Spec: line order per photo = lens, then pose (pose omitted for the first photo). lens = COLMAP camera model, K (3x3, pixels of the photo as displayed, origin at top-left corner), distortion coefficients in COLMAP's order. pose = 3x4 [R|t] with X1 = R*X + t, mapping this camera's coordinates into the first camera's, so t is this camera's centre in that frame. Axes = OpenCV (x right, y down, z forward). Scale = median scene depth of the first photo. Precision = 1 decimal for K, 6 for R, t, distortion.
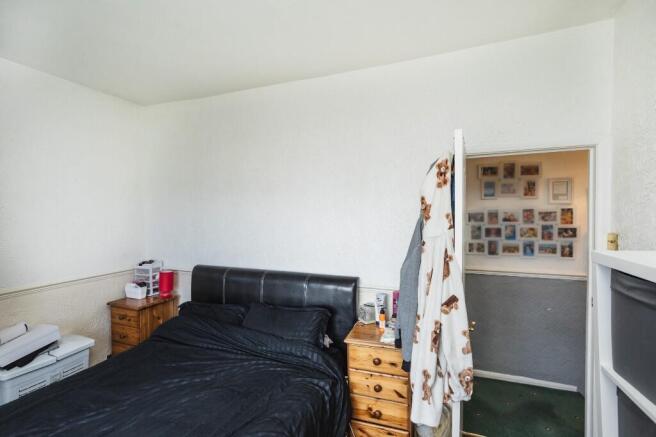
lens RADIAL K [[310.0, 0, 327.9], [0, 310.0, 210.4], [0, 0, 1]] dist [0.000751, 0.000239]
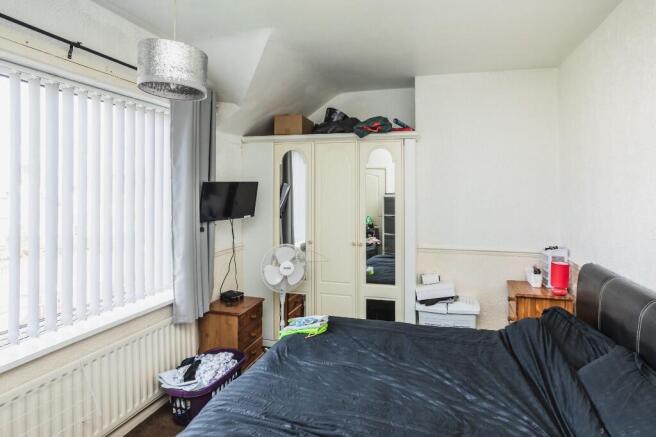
lens RADIAL K [[312.7, 0, 328.1], [0, 312.7, 188.6], [0, 0, 1]] dist [-0.000129, -0.000070]
pose [[0.141747, 0.001113, -0.989902, 0.286857], [0.003804, 0.999991, 0.001669, 0.001300], [0.989896, -0.004003, 0.141741, 0.420255]]
